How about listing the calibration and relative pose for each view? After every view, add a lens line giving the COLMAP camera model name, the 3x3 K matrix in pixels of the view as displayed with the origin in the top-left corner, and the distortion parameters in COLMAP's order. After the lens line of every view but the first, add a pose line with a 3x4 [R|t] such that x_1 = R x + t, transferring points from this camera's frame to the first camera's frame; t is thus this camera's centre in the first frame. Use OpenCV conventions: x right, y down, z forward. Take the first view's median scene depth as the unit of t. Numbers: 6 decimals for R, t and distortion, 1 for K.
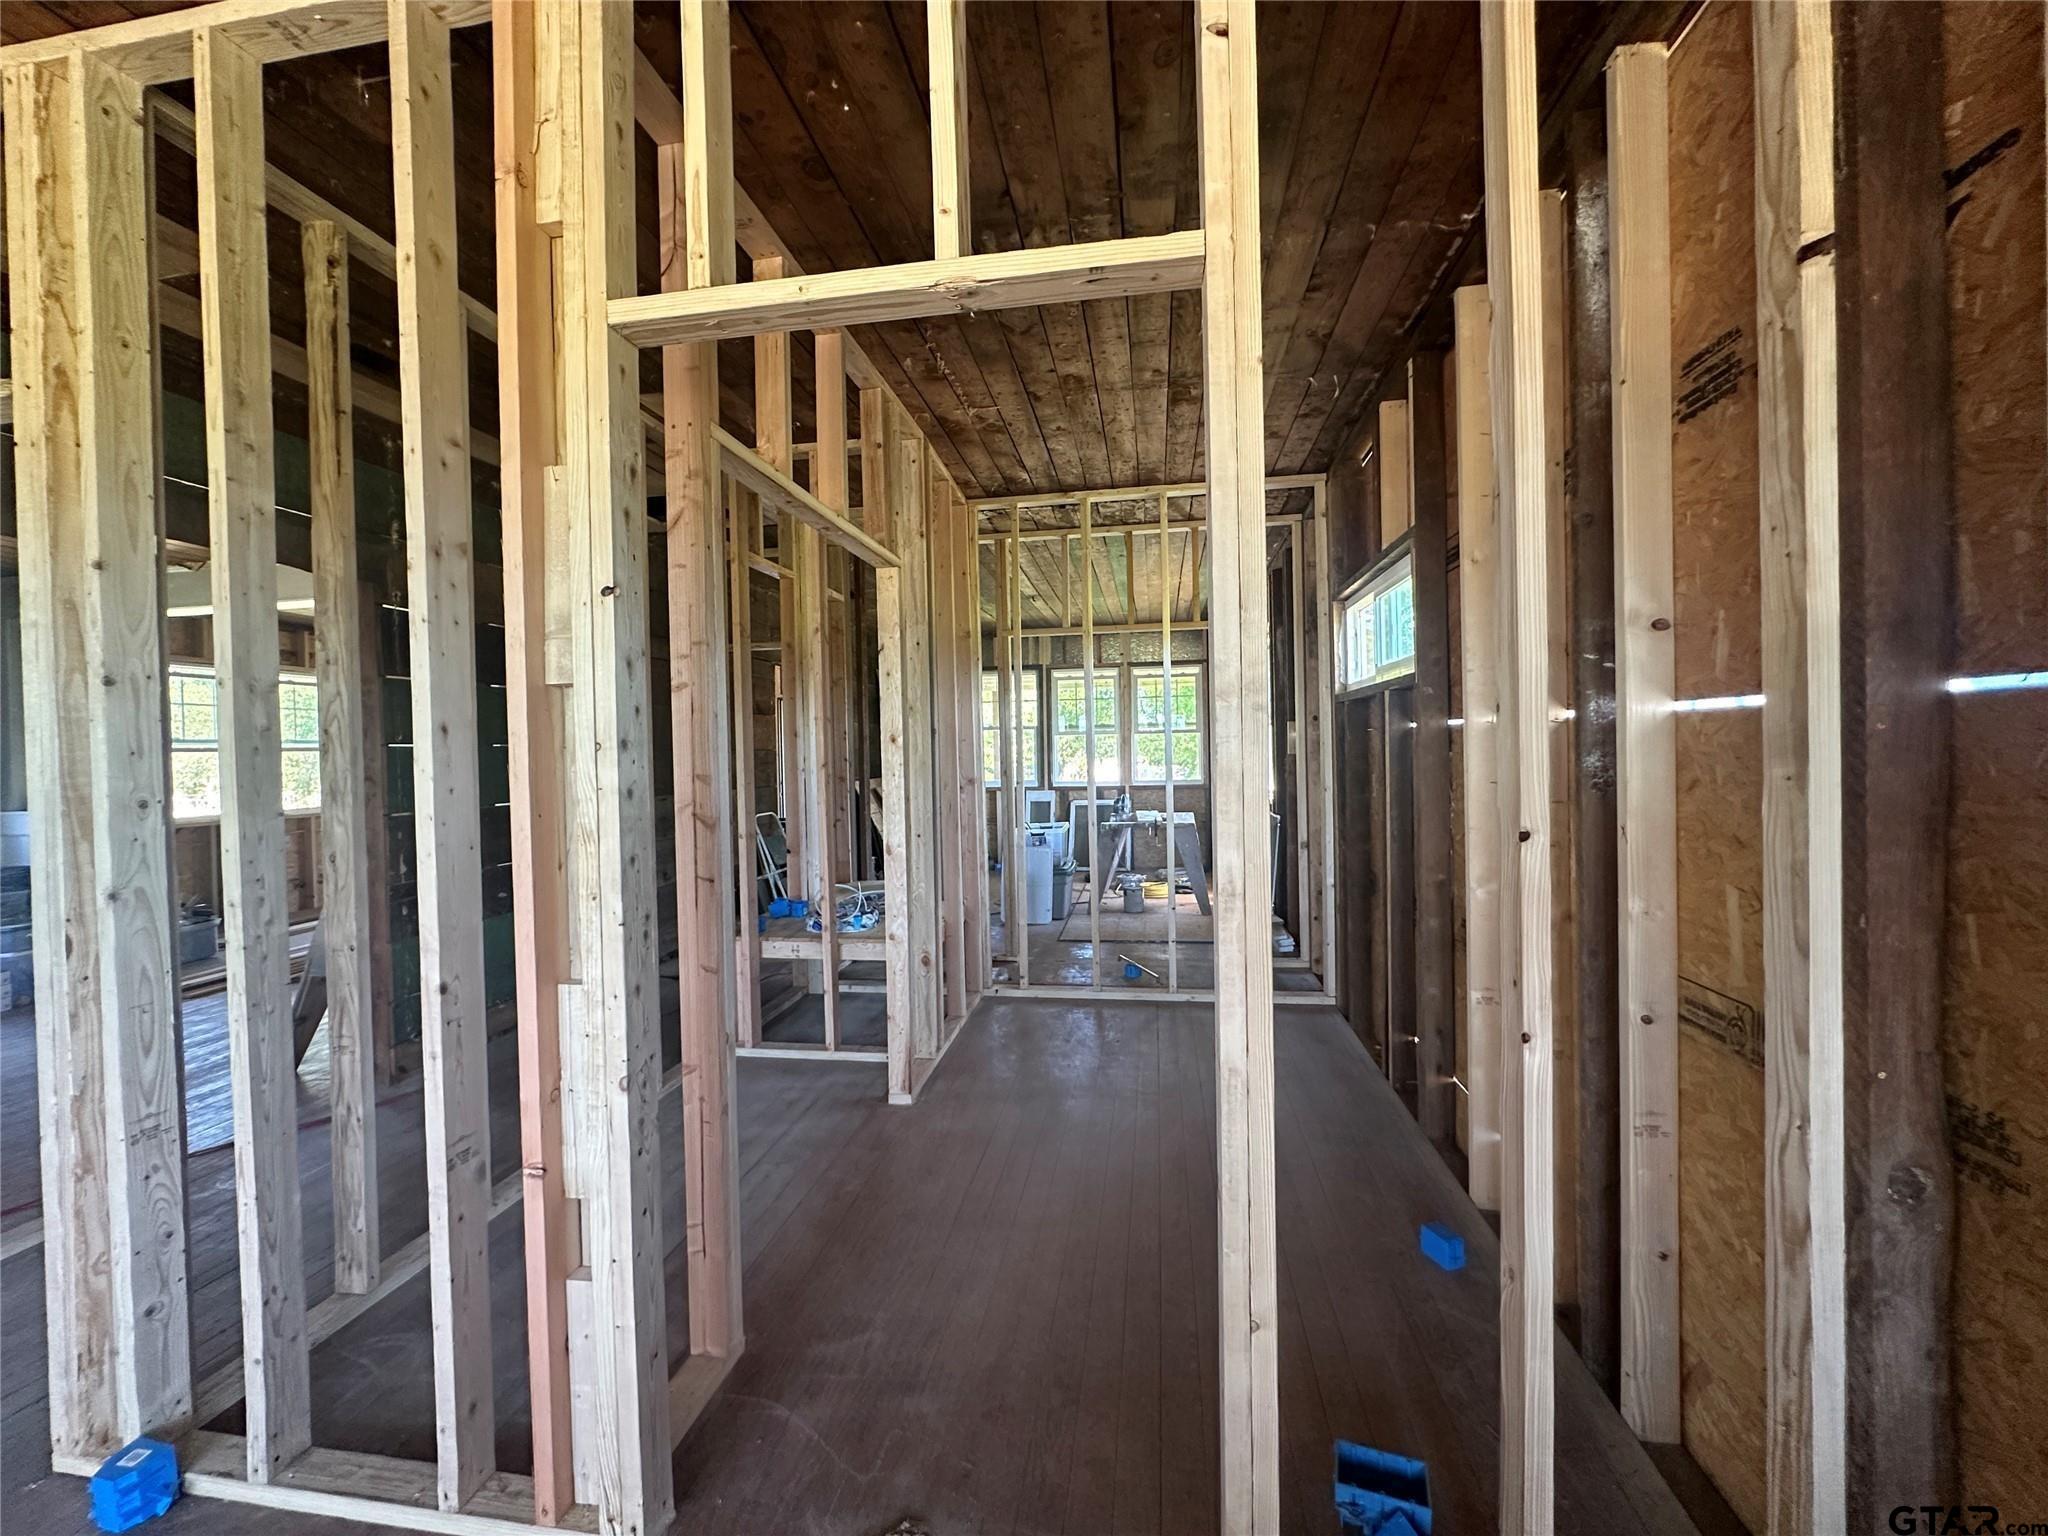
lens RADIAL K [[817.9, 0, 1024.4], [0, 817.9, 765.8], [0, 0, 1]] dist [-0.005004, 0.000784]
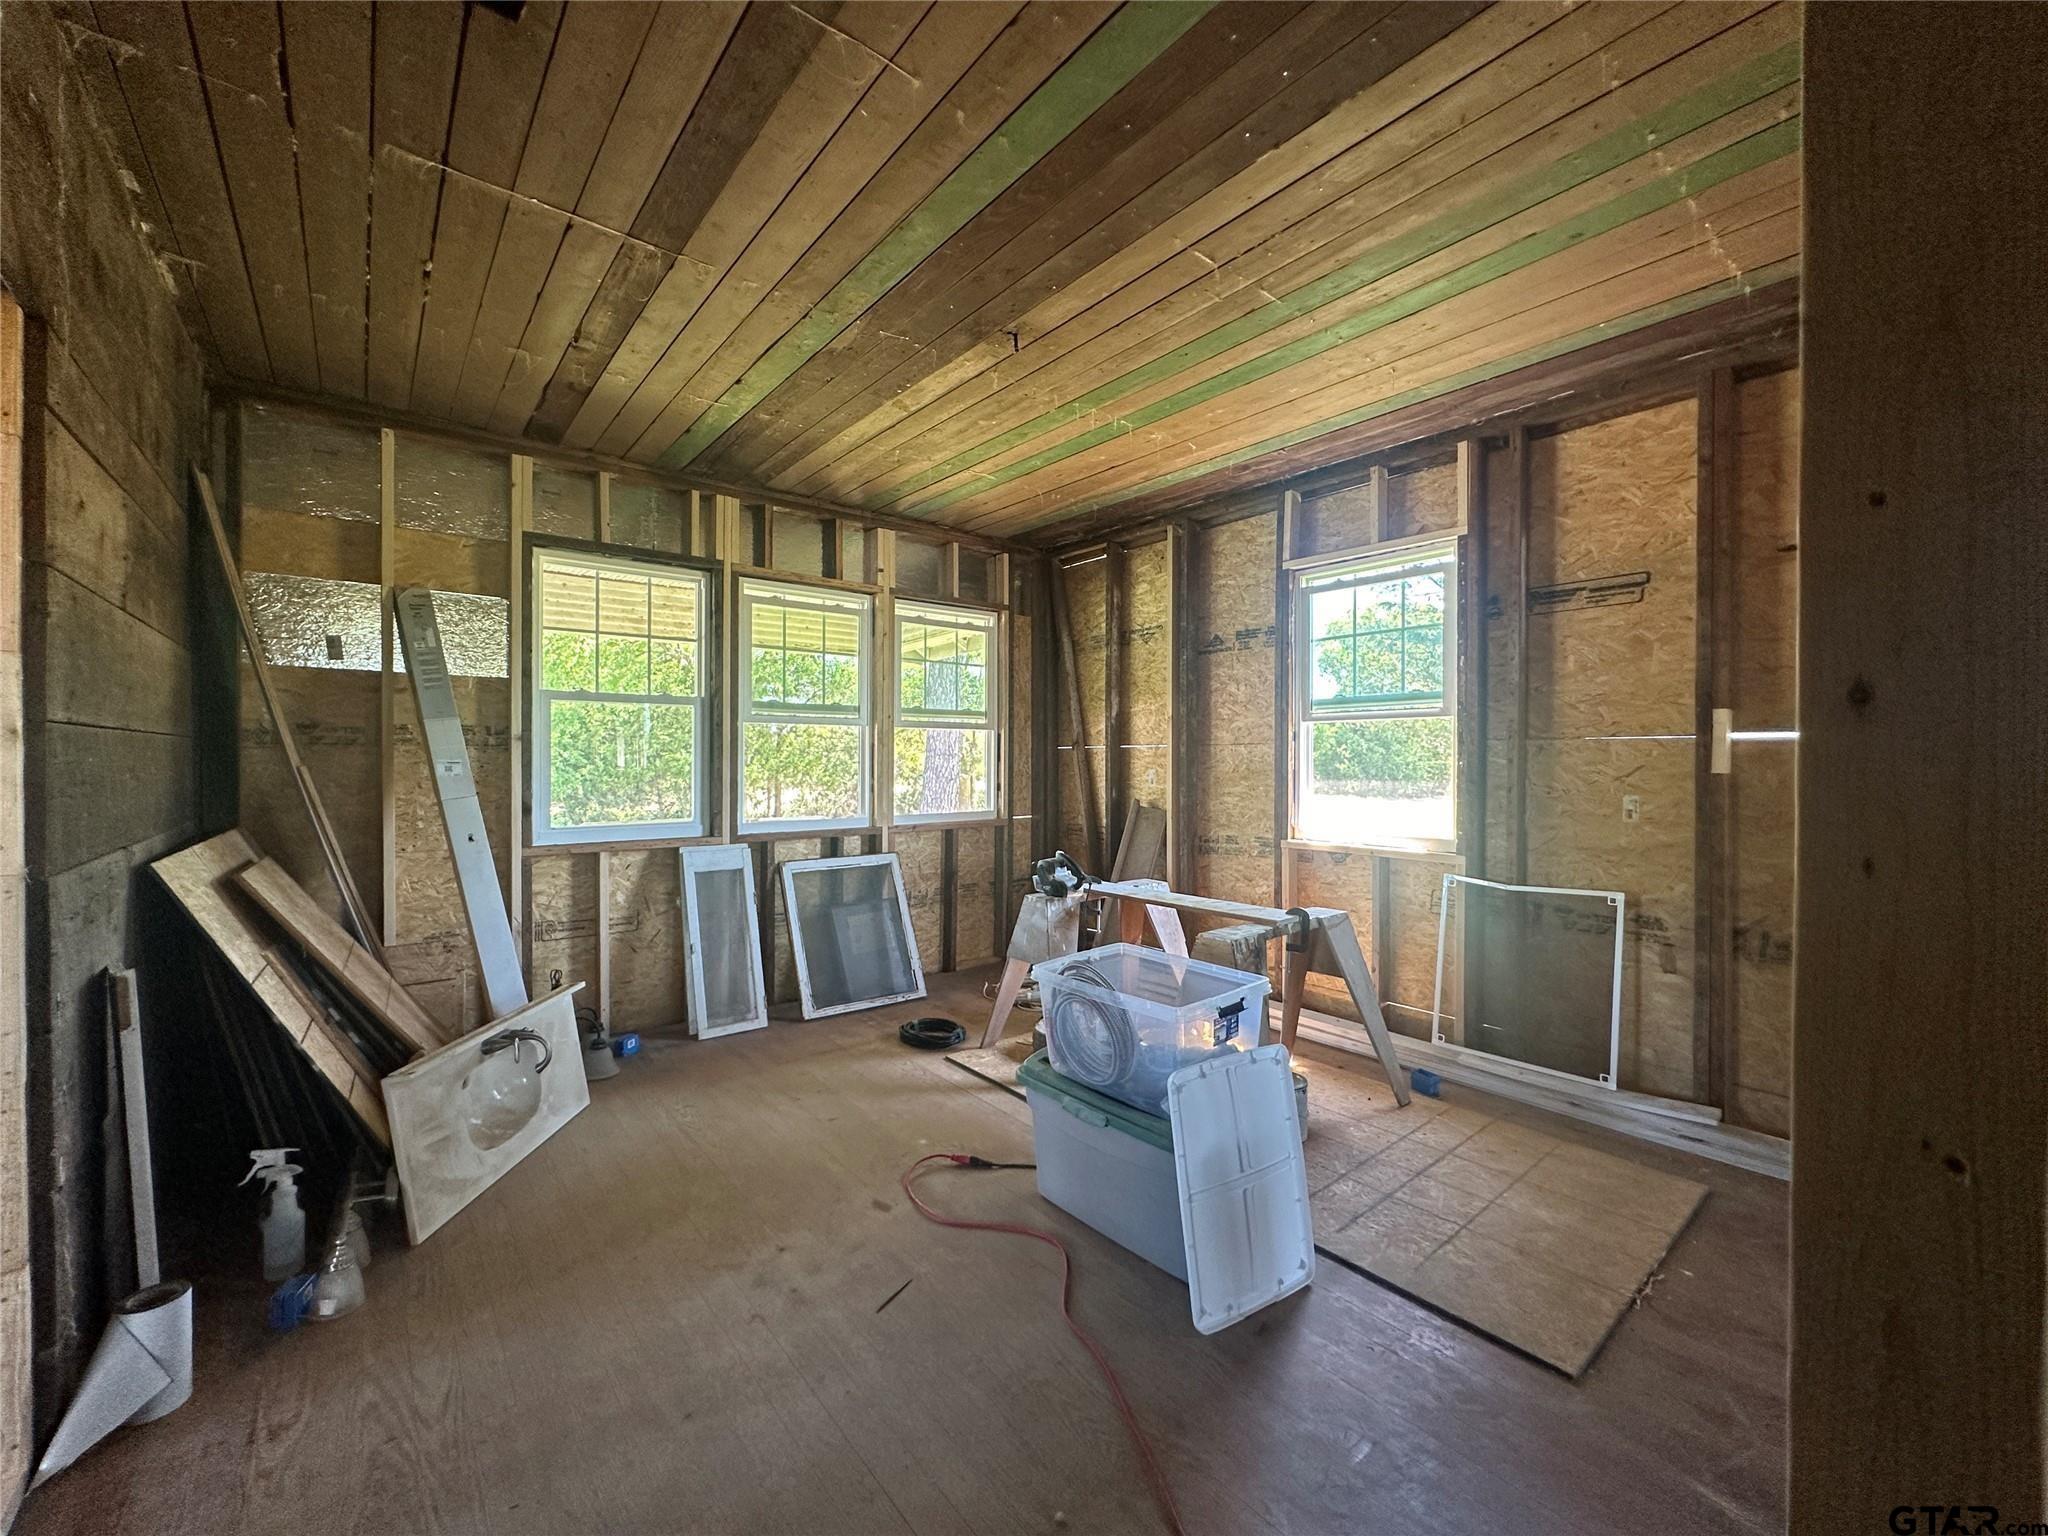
lens RADIAL K [[817.9, 0, 1024.4], [0, 817.9, 765.8], [0, 0, 1]] dist [-0.005004, 0.000784]
pose [[0.666514, 0.019051, 0.745249, -0.565114], [-0.008102, 0.999799, -0.018312, -0.016627], [-0.745448, 0.006168, 0.666535, 1.673904]]
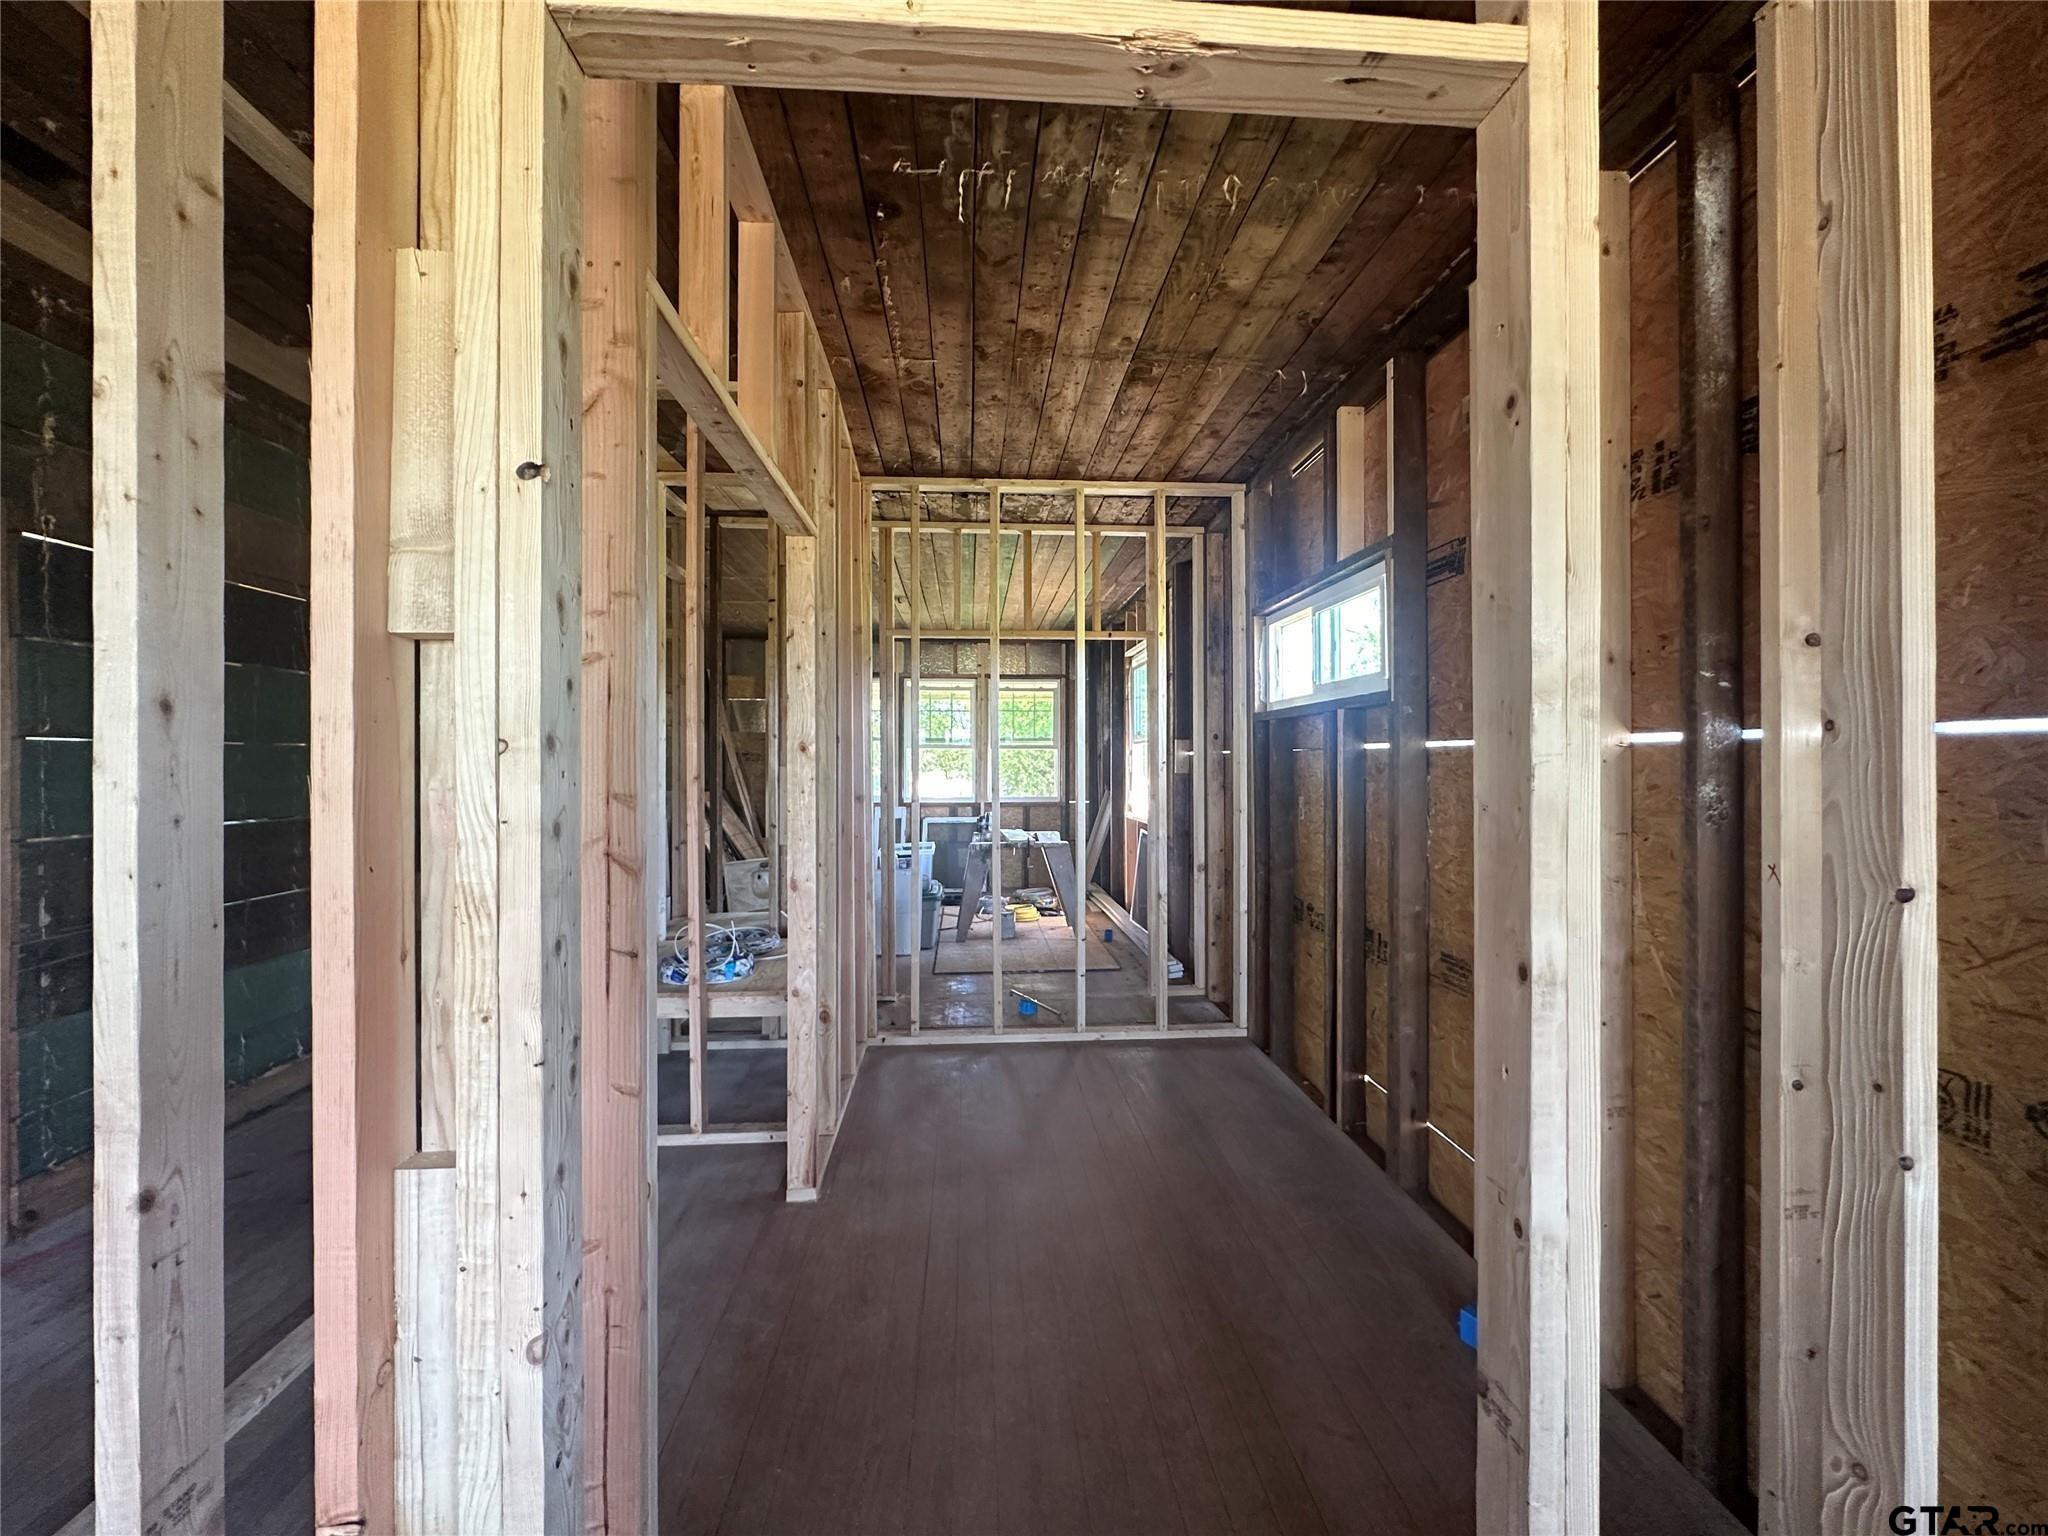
lens RADIAL K [[817.9, 0, 1024.4], [0, 817.9, 765.8], [0, 0, 1]] dist [-0.005004, 0.000784]
pose [[0.974036, 0.019902, 0.225517, -0.127961], [-0.015888, 0.999682, -0.019599, -0.002050], [-0.225836, 0.015507, 0.974042, 0.160606]]
